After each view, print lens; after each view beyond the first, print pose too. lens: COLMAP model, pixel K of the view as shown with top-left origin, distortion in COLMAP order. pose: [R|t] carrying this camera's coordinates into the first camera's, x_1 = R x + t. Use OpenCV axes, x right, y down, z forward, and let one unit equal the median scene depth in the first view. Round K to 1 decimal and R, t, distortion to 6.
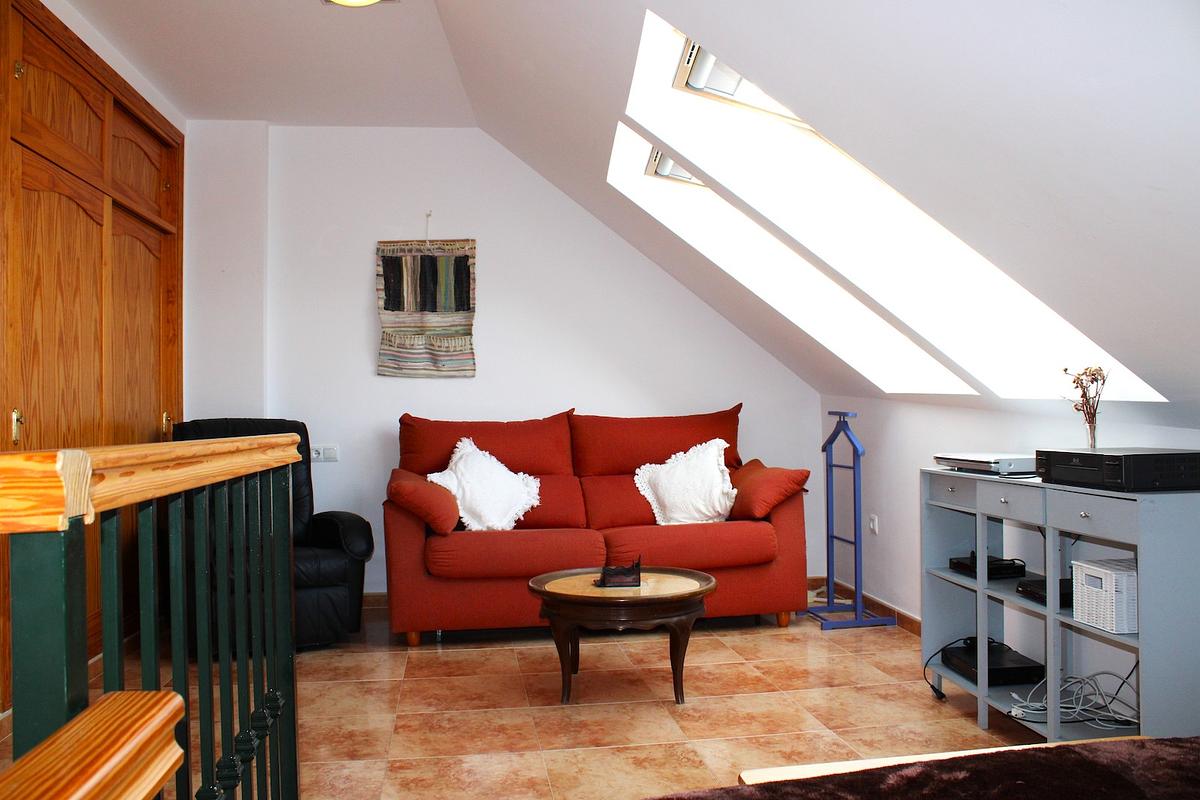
lens RADIAL K [[988.1, 0, 596.6], [0, 988.1, 403.3], [0, 0, 1]] dist [-0.140241, 0.093565]
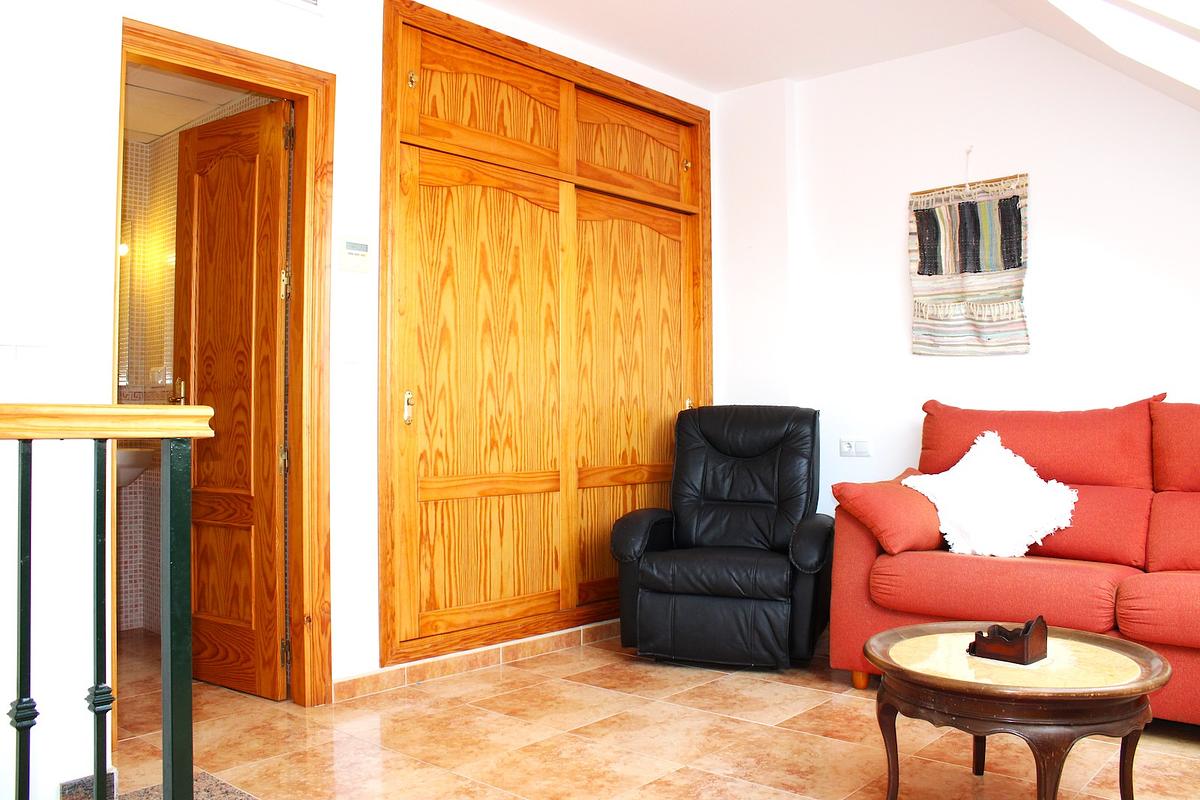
lens RADIAL K [[988.1, 0, 599.0], [0, 988.1, 392.3], [0, 0, 1]] dist [-0.140241, 0.093565]
pose [[0.656664, -0.004703, -0.754169, 0.225104], [0.000181, 0.999982, -0.006078, 0.008485], [0.754183, 0.003855, 0.656653, 0.261930]]
